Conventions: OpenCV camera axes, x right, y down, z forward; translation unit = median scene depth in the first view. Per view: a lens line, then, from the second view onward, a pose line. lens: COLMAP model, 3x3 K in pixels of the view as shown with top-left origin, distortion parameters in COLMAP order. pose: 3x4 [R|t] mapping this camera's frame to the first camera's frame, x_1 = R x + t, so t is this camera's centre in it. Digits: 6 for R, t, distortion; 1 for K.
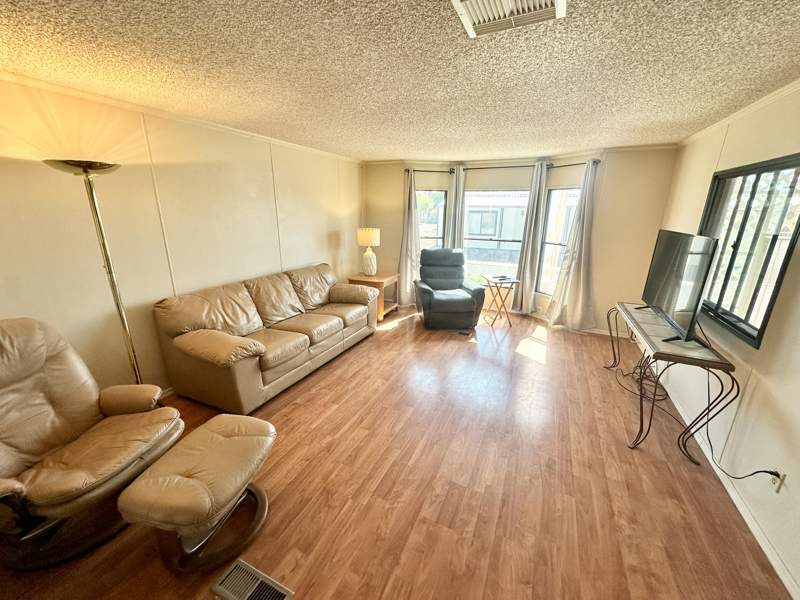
lens RADIAL K [[317.7, 0, 398.4], [0, 317.7, 301.5], [0, 0, 1]] dist [-0.009749, -0.000178]
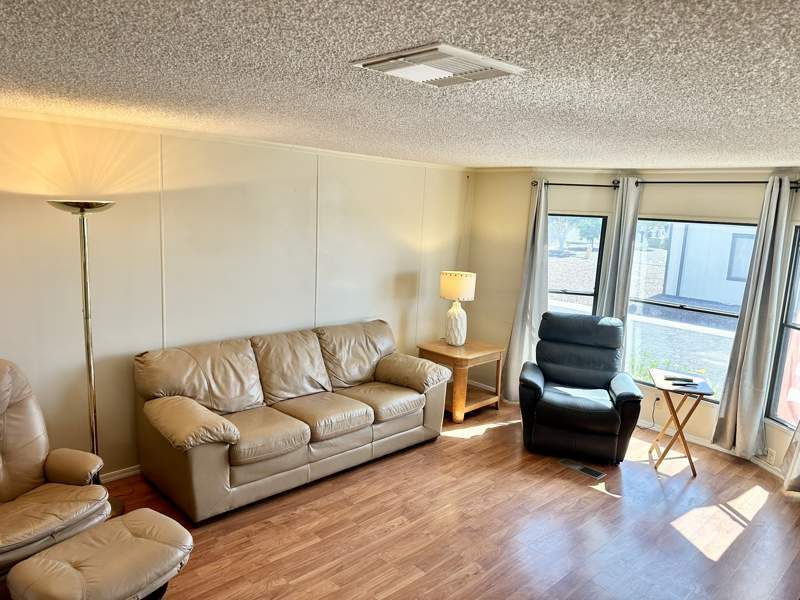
lens RADIAL K [[561.6, 0, 395.2], [0, 561.6, 300.4], [0, 0, 1]] dist [0.024534, -0.036550]
pose [[0.928147, 0.095330, -0.359798, 0.281782], [-0.139311, 0.985358, -0.098297, -0.065164], [0.345159, 0.141357, 0.927838, -0.111476]]
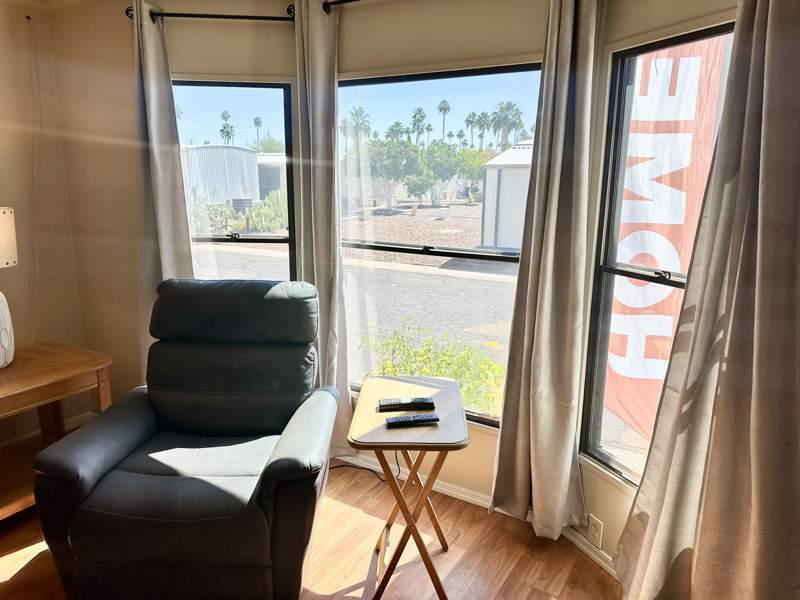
lens RADIAL K [[561.6, 0, 398.3], [0, 561.6, 300.4], [0, 0, 1]] dist [0.024534, -0.036550]
pose [[0.994334, 0.023163, -0.103751, 0.493550], [-0.030199, 0.997312, -0.066761, -0.178696], [0.101926, 0.069516, 0.992360, 0.777799]]
